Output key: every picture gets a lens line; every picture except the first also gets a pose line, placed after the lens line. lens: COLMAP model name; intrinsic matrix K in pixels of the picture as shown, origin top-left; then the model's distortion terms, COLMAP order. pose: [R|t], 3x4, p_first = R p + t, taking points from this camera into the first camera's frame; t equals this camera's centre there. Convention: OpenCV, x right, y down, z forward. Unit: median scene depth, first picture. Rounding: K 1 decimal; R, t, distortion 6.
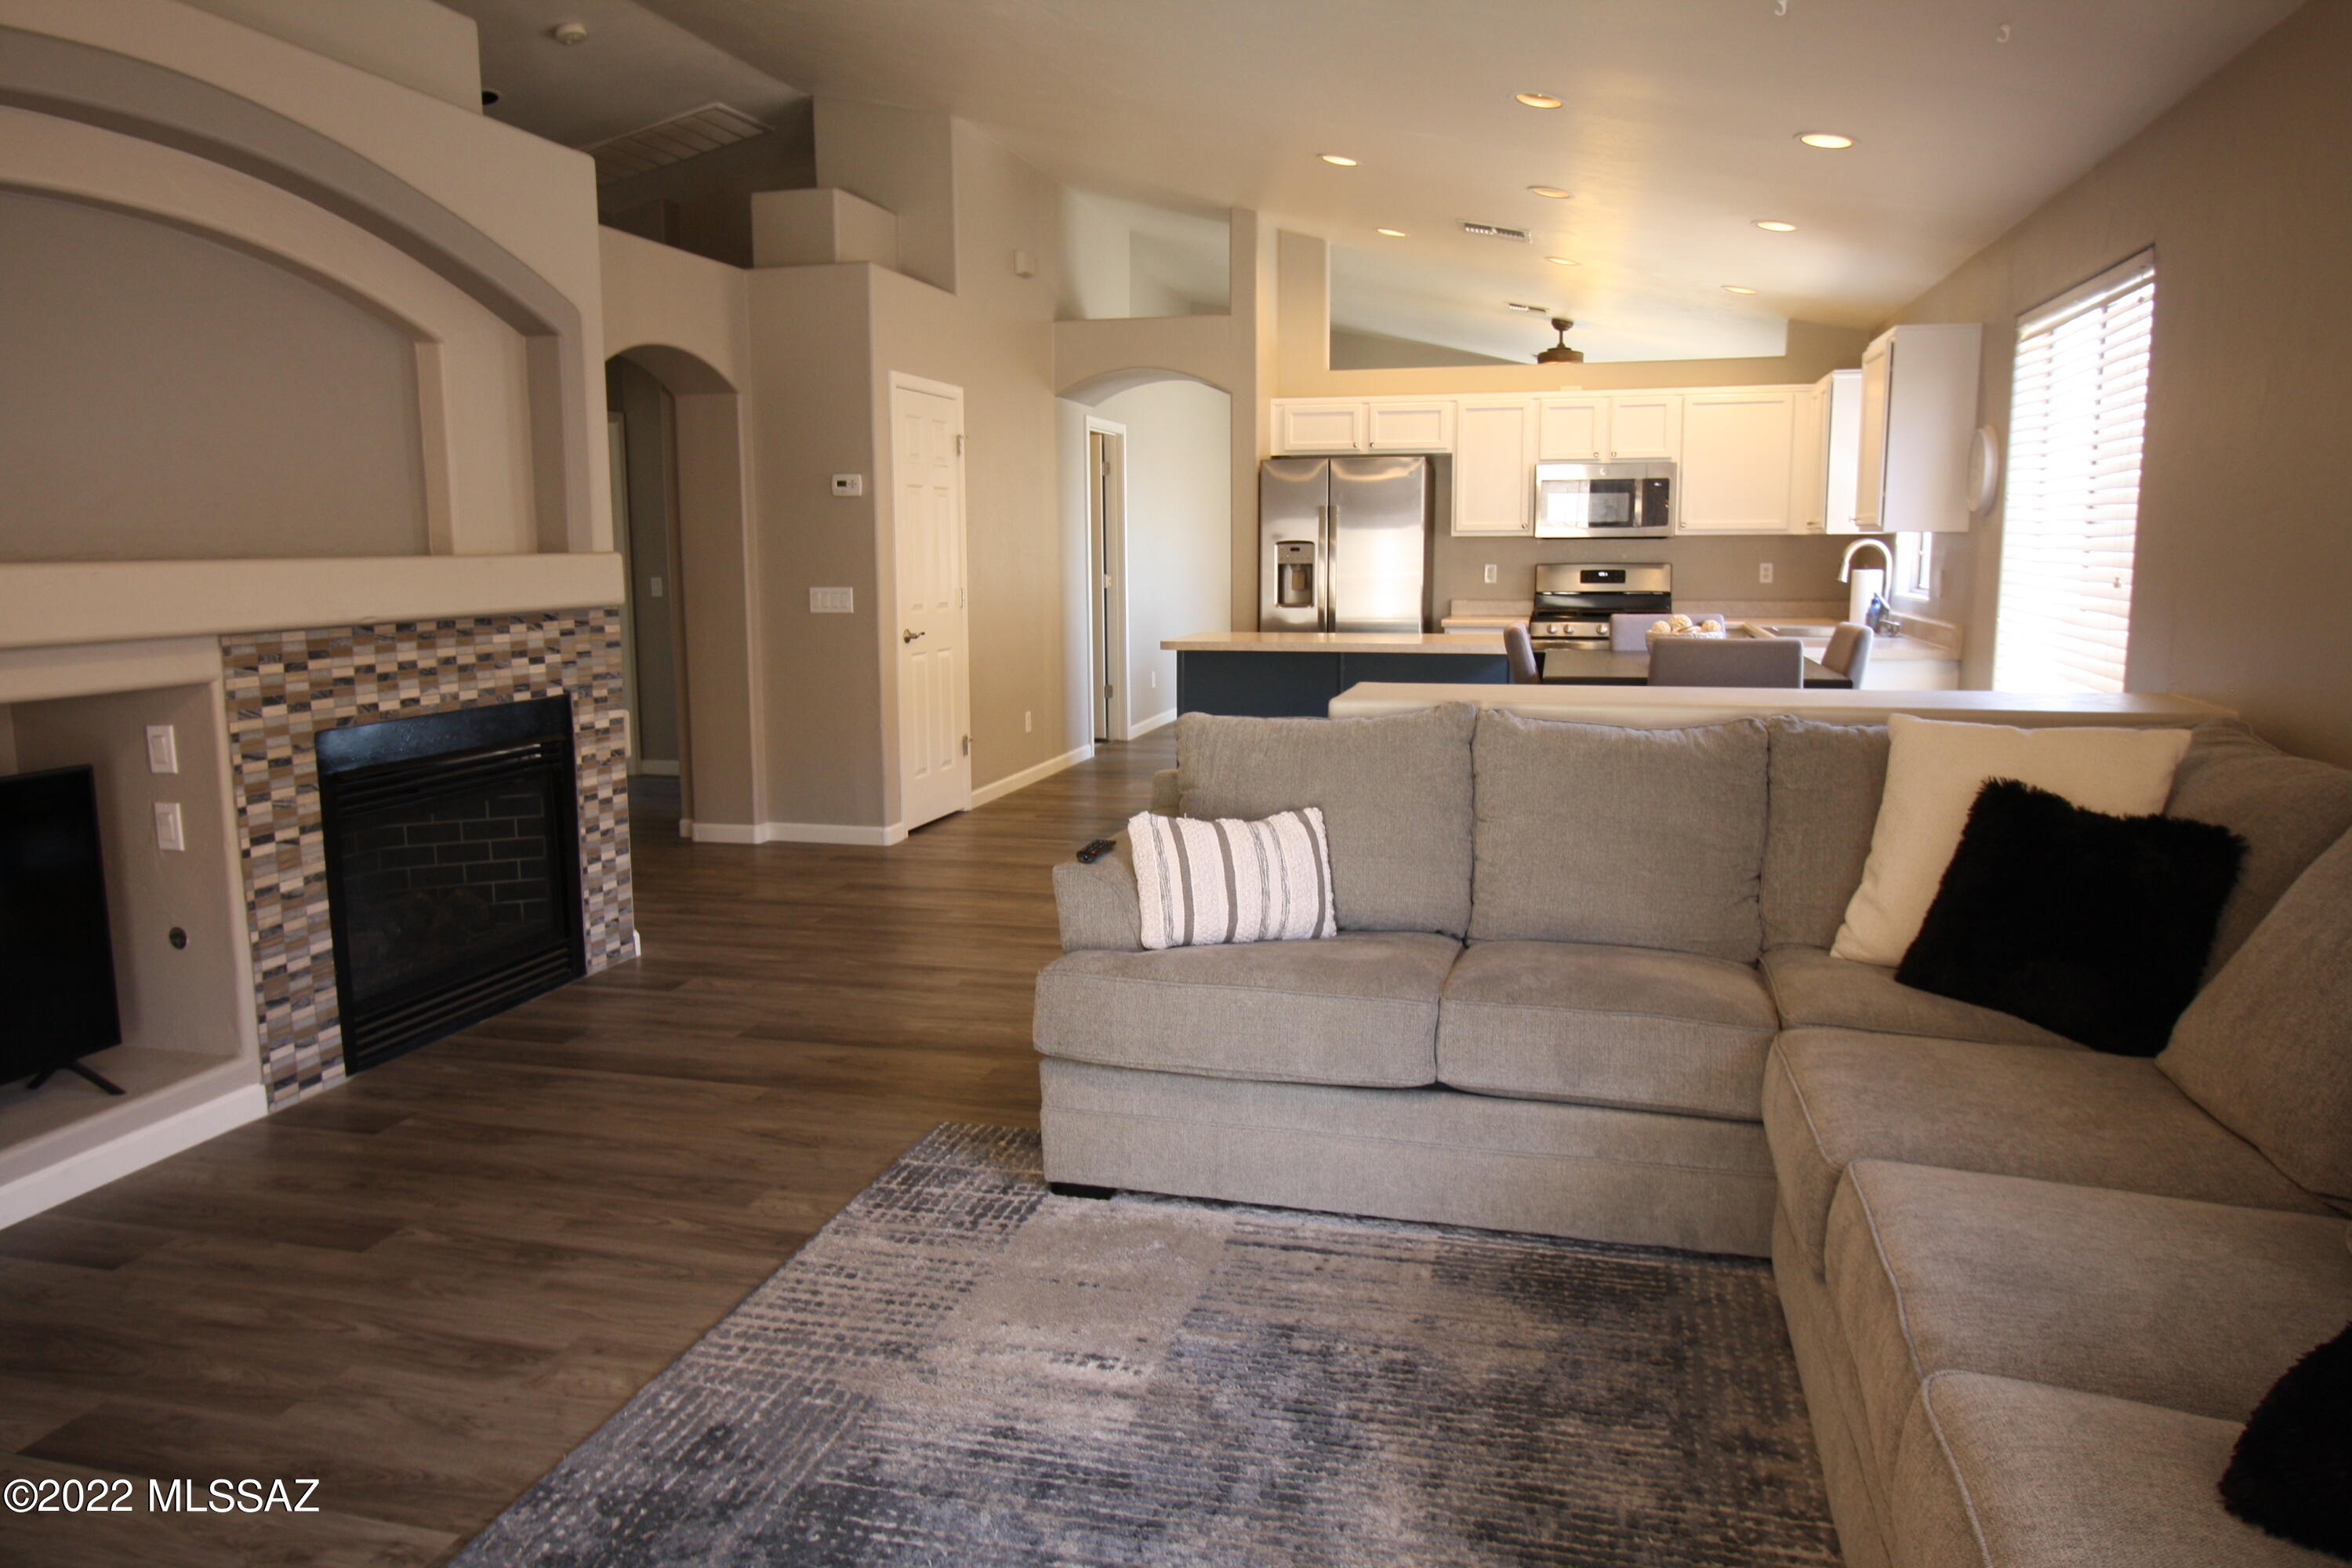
lens RADIAL K [[1603.7, 0, 1167.1], [0, 1603.7, 760.6], [0, 0, 1]] dist [-0.016605, 0.014121]
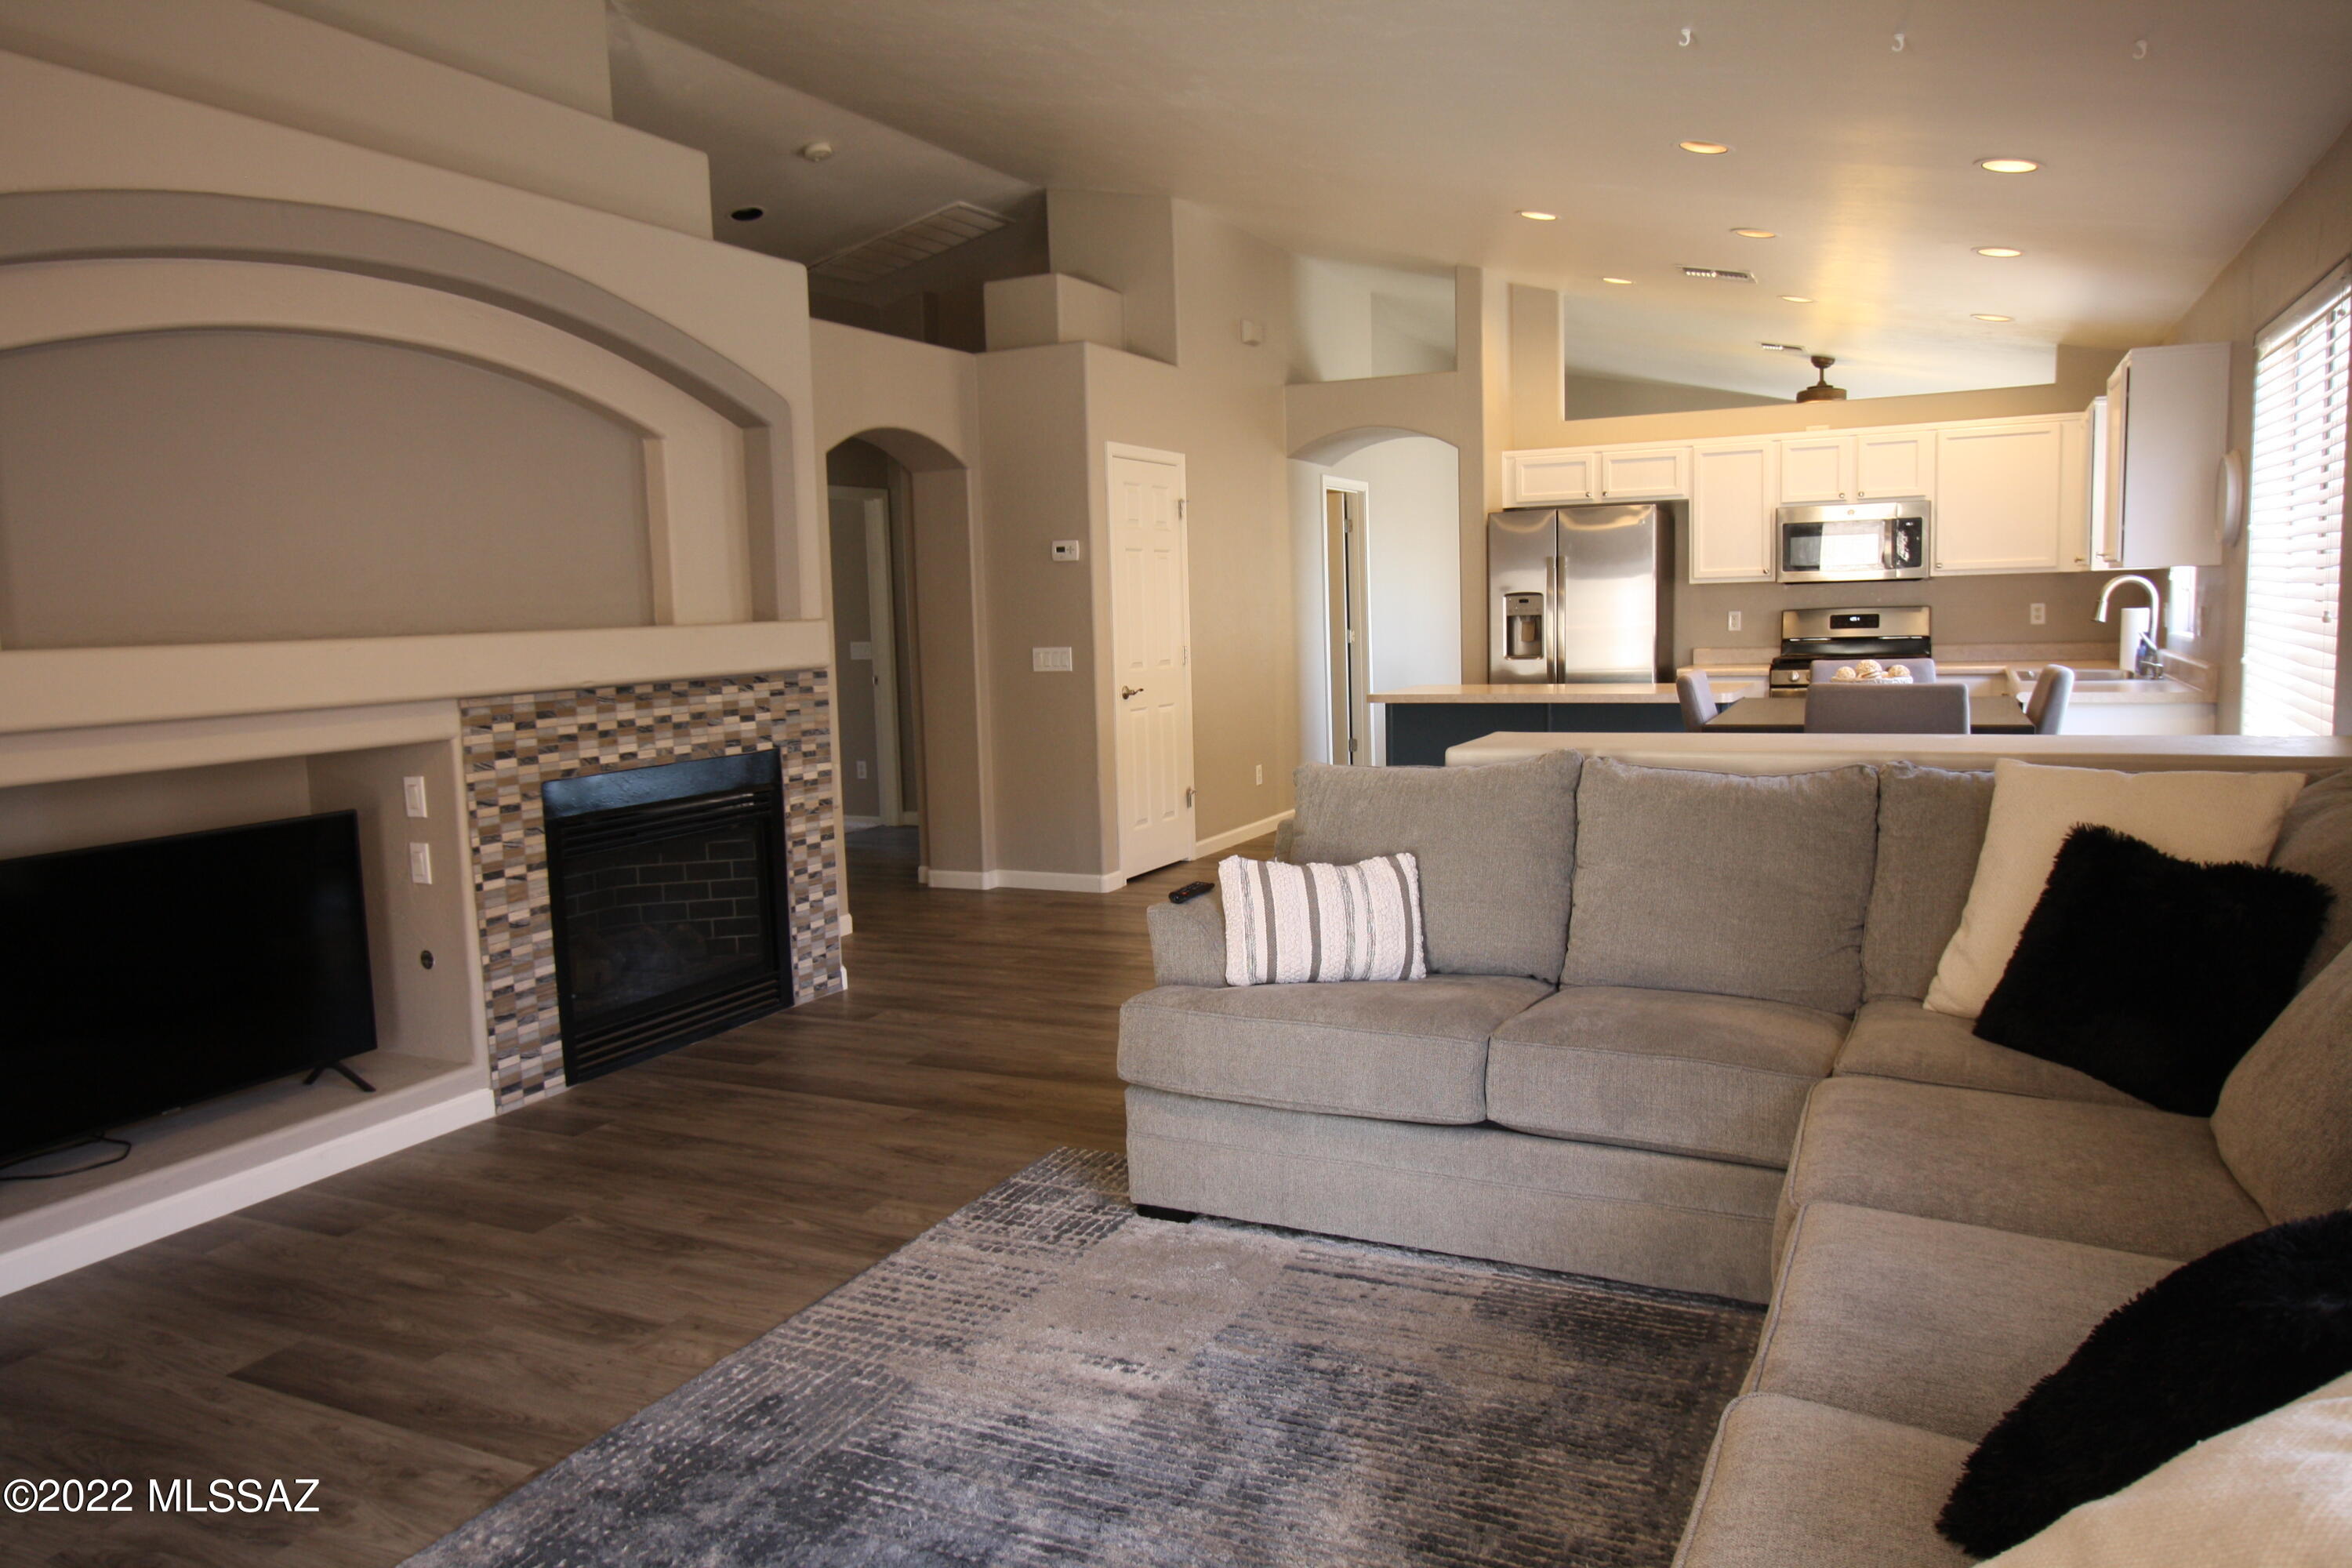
lens RADIAL K [[1603.7, 0, 1167.1], [0, 1603.7, 760.6], [0, 0, 1]] dist [-0.016605, 0.014121]
pose [[0.980881, -0.004872, -0.194546, 0.144248], [-0.001906, 0.999398, -0.034636, 0.006177], [0.194598, 0.034345, 0.980282, -0.041939]]
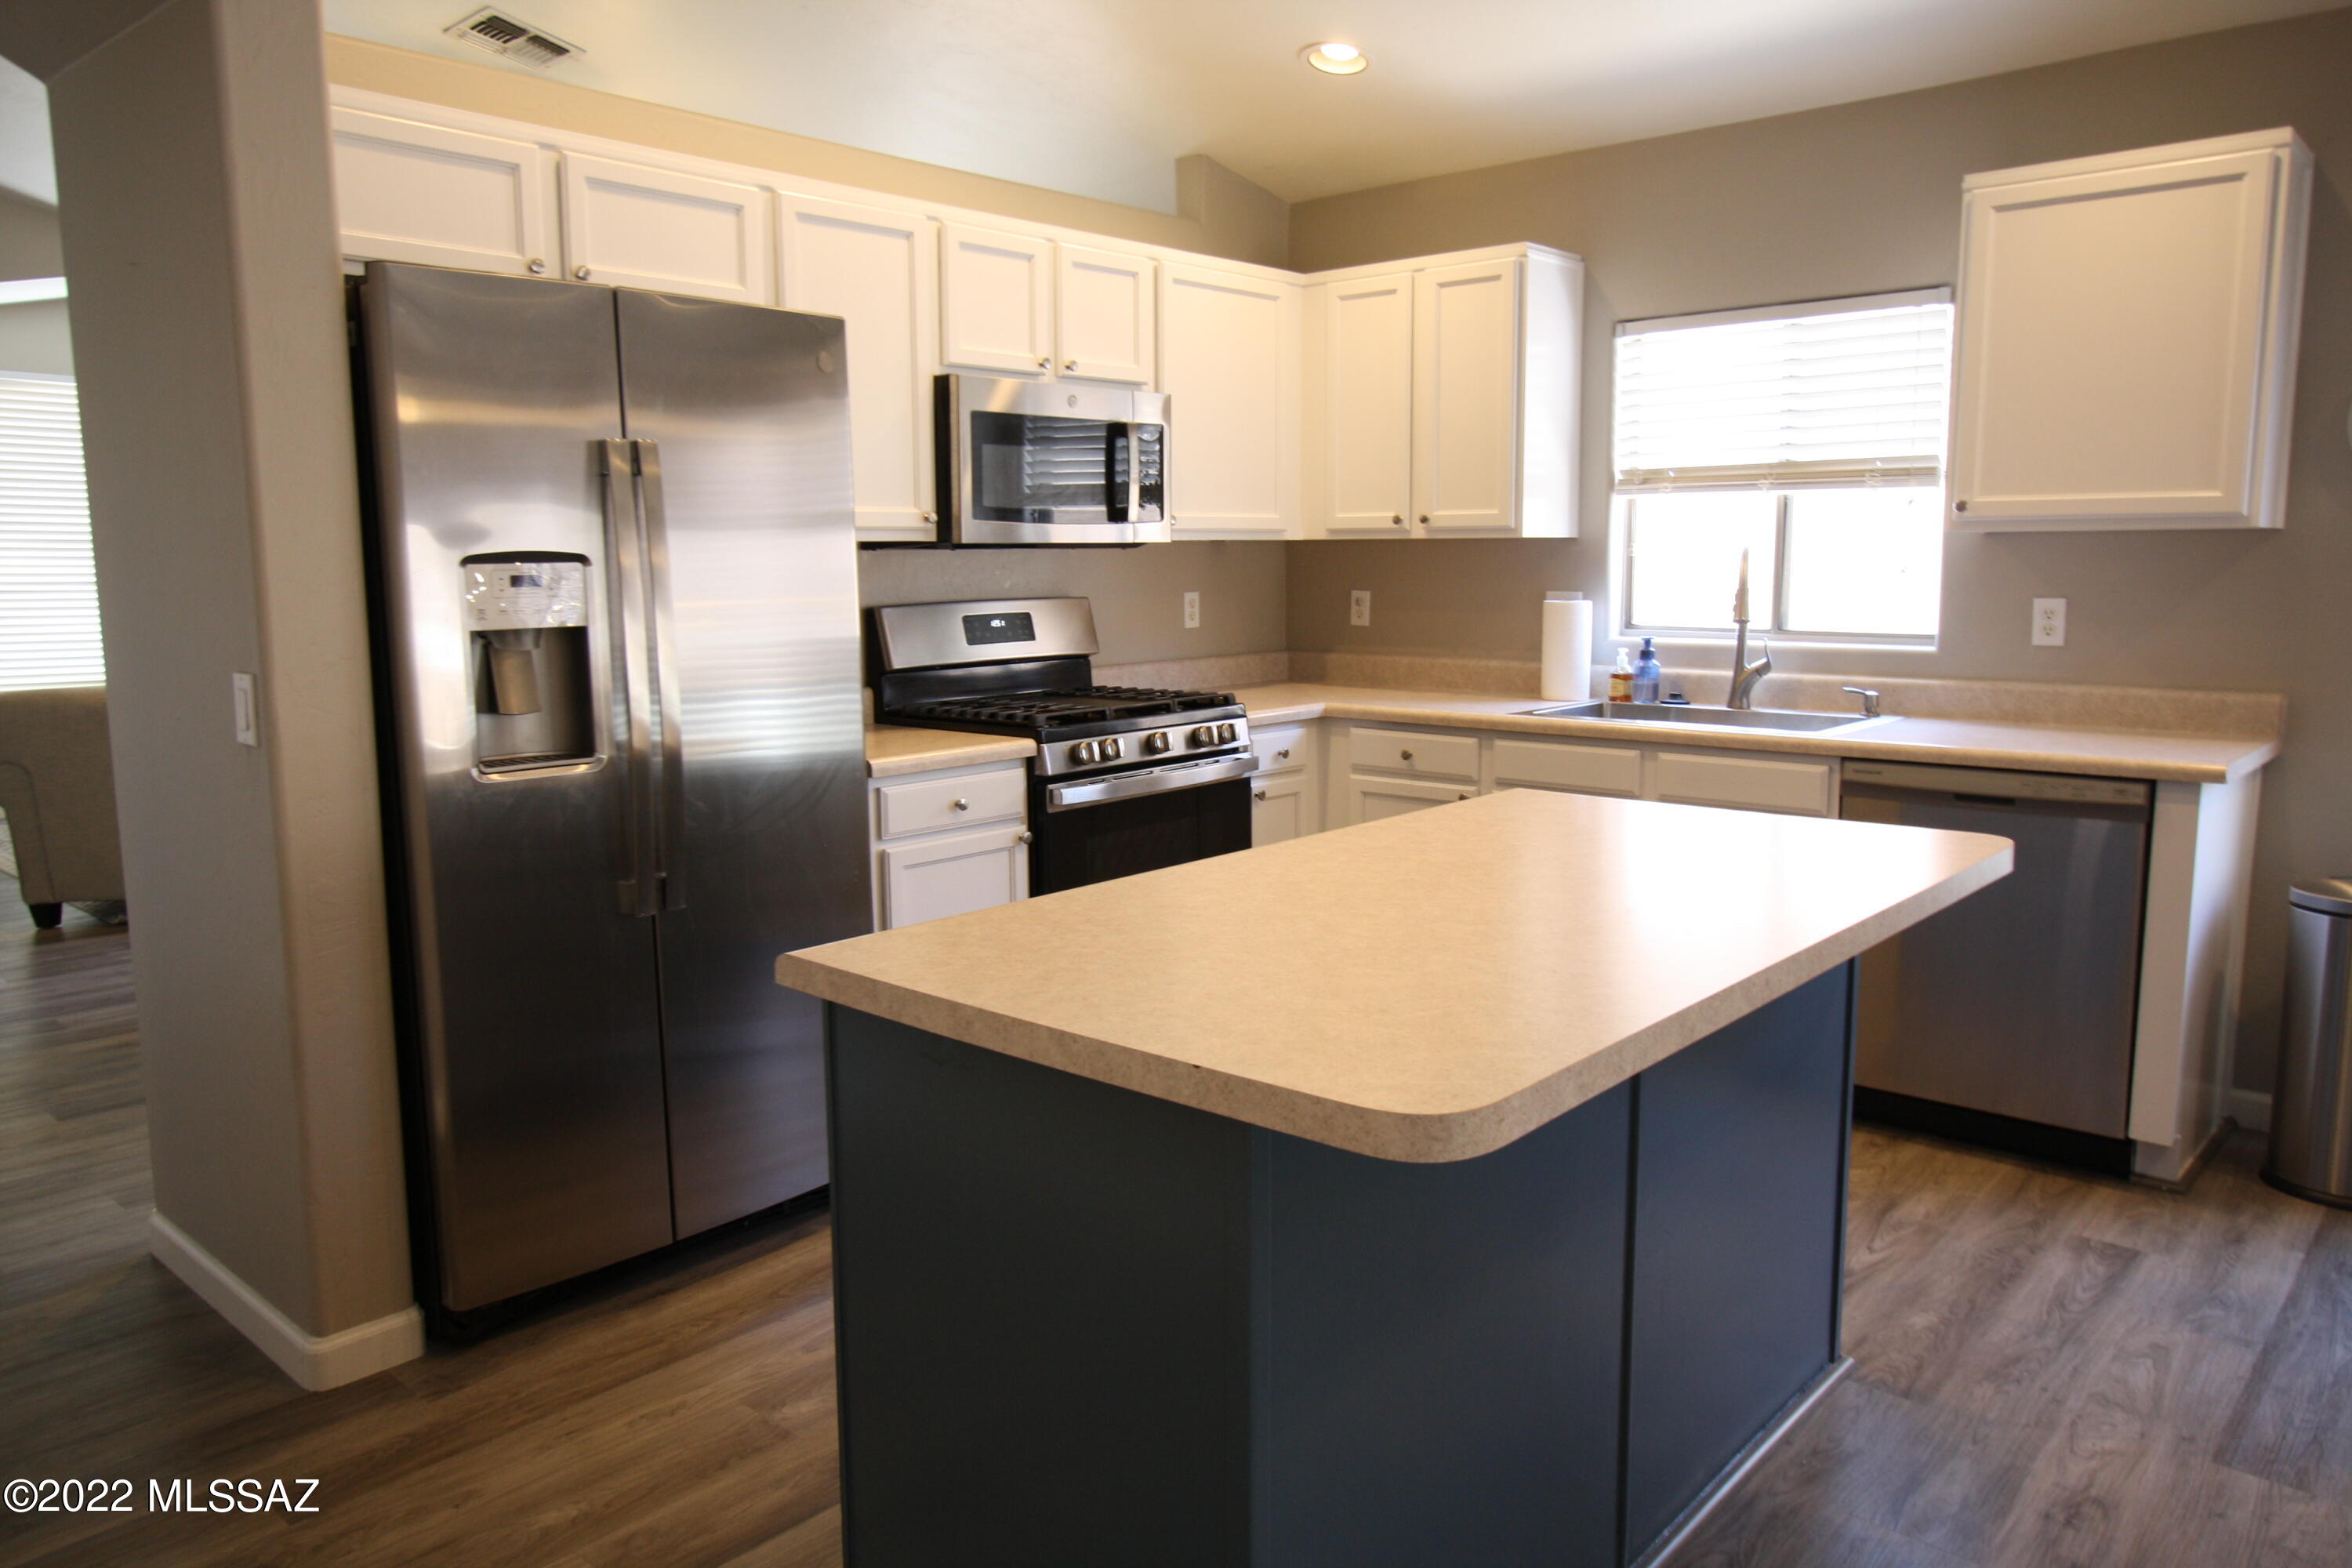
lens RADIAL K [[1603.7, 0, 1167.1], [0, 1603.7, 760.6], [0, 0, 1]] dist [-0.016605, 0.014121]
pose [[0.453056, -0.114683, 0.884074, -0.338778], [0.128008, 0.989783, 0.062796, -0.266564], [-0.882244, 0.084719, 0.463108, 1.974968]]
